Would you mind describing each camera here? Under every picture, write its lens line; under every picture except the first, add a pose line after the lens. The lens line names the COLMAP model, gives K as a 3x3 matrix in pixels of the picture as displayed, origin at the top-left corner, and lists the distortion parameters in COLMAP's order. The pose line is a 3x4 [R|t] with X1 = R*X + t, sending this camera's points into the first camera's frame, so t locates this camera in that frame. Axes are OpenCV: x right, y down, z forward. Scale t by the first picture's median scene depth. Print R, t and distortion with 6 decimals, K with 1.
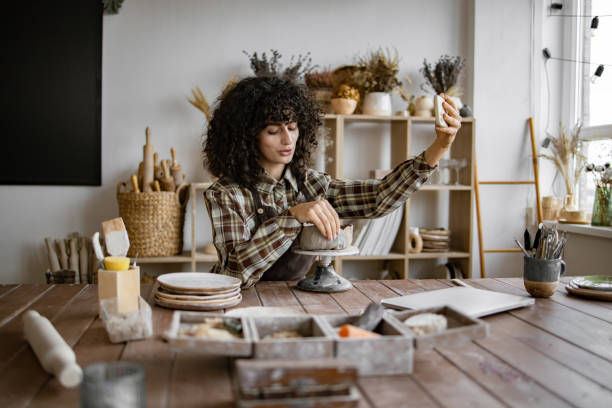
lens RADIAL K [[620.7, 0, 306.0], [0, 620.7, 204.0], [0, 0, 1]] dist [-0.059432, 0.031234]
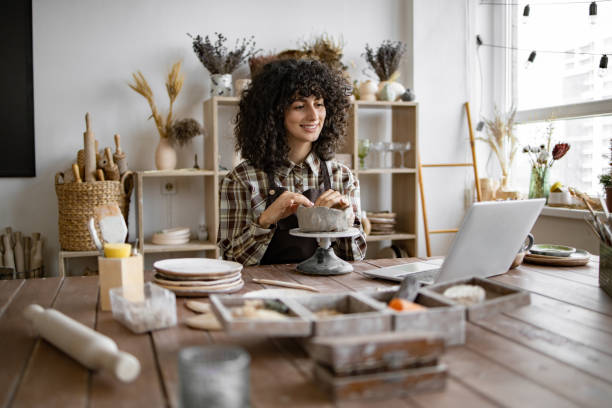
lens RADIAL K [[620.7, 0, 306.0], [0, 620.7, 204.0], [0, 0, 1]] dist [-0.059432, 0.031234]
pose [[0.988523, -0.027838, 0.148480, -0.066835], [0.025631, 0.999531, 0.016756, 0.007354], [-0.148877, -0.012758, 0.988773, 0.015504]]
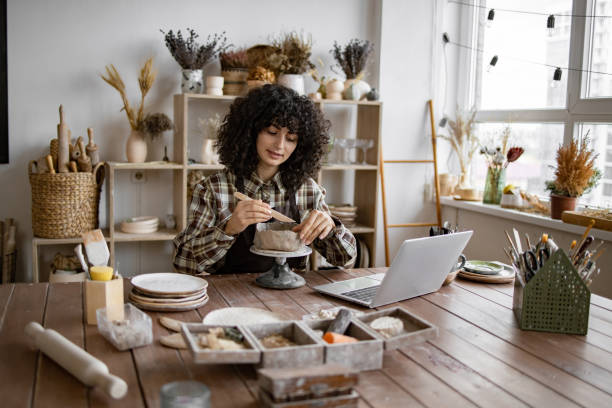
lens RADIAL K [[647.4, 0, 298.9], [0, 647.4, 205.3], [0, 0, 1]] dist [-0.058984, 0.019030]
pose [[0.983129, -0.004338, 0.182863, -0.070534], [-0.010238, 0.996847, 0.078689, -0.048613], [-0.182627, -0.079233, 0.979984, -0.072599]]
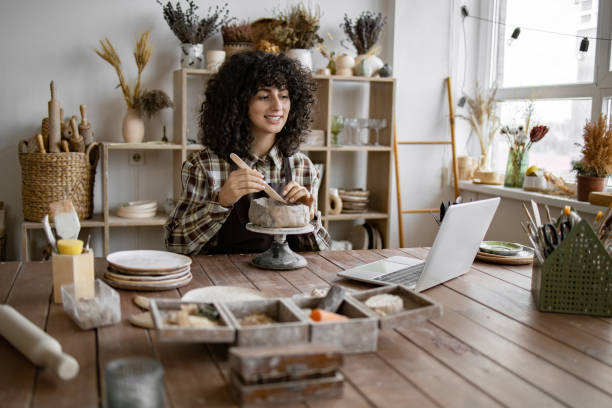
lens RADIAL K [[667.4, 0, 302.4], [0, 667.4, 203.1], [0, 0, 1]] dist [-0.061900, 0.031808]
pose [[0.987355, -0.005881, 0.158416, -0.044133], [-0.007251, 0.996590, 0.082189, -0.026409], [-0.158359, -0.082298, 0.983946, -0.041016]]
